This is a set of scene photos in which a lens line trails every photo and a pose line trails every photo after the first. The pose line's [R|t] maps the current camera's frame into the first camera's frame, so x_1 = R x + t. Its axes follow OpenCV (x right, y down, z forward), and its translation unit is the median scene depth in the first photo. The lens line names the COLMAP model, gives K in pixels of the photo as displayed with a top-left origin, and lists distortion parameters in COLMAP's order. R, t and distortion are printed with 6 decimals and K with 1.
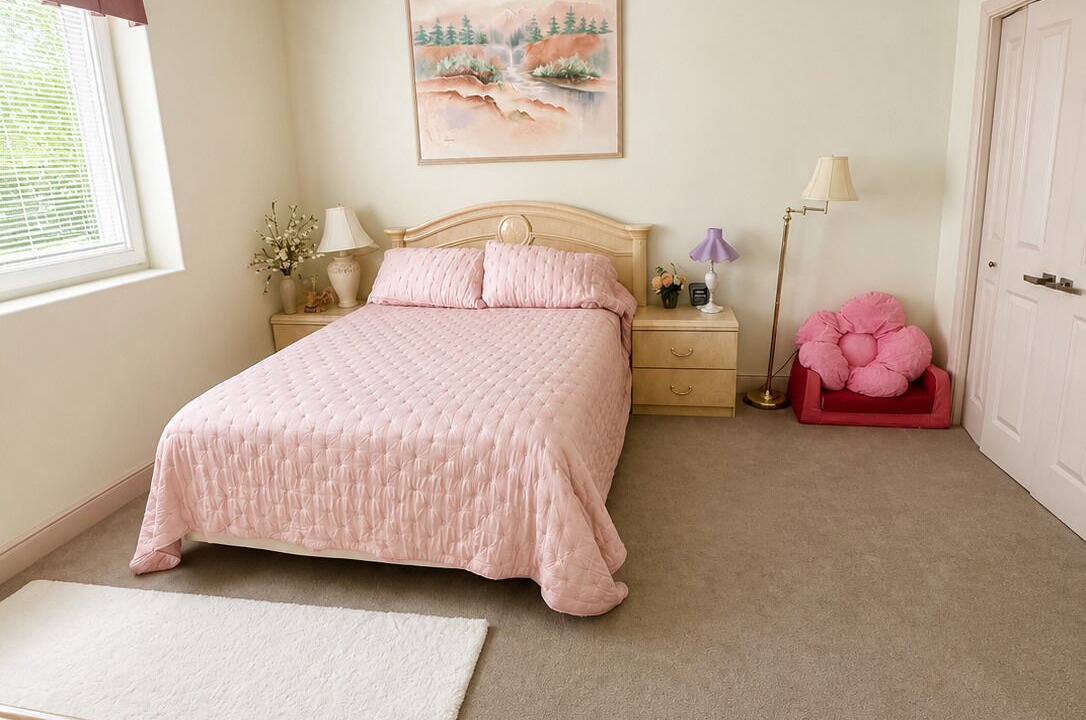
lens RADIAL K [[765.2, 0, 543.0], [0, 765.2, 360.0], [0, 0, 1]] dist [0.006672, 0.001032]
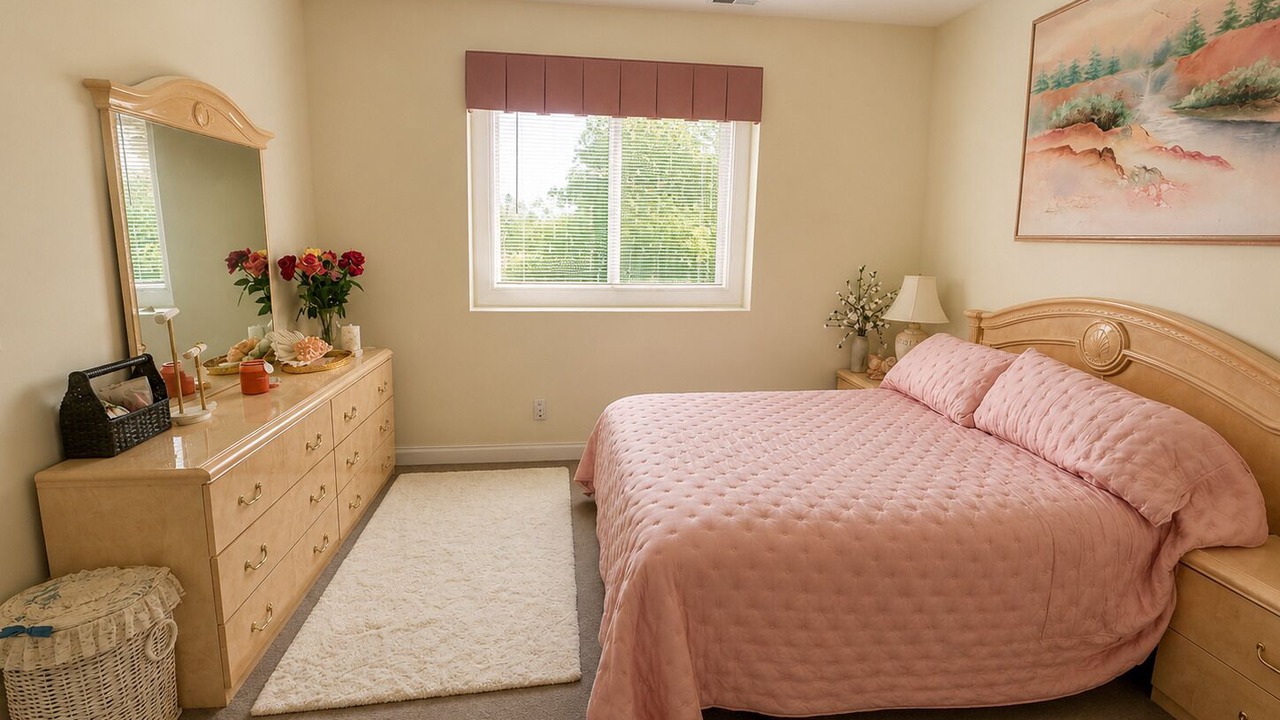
lens RADIAL K [[568.9, 0, 640.0], [0, 568.9, 360.0], [0, 0, 1]] dist [-0.001072, -0.000214]
pose [[0.265918, 0.243637, -0.932700, 0.349317], [-0.261978, 0.949386, 0.173303, -0.140825], [0.927715, 0.198263, 0.316287, 0.483825]]
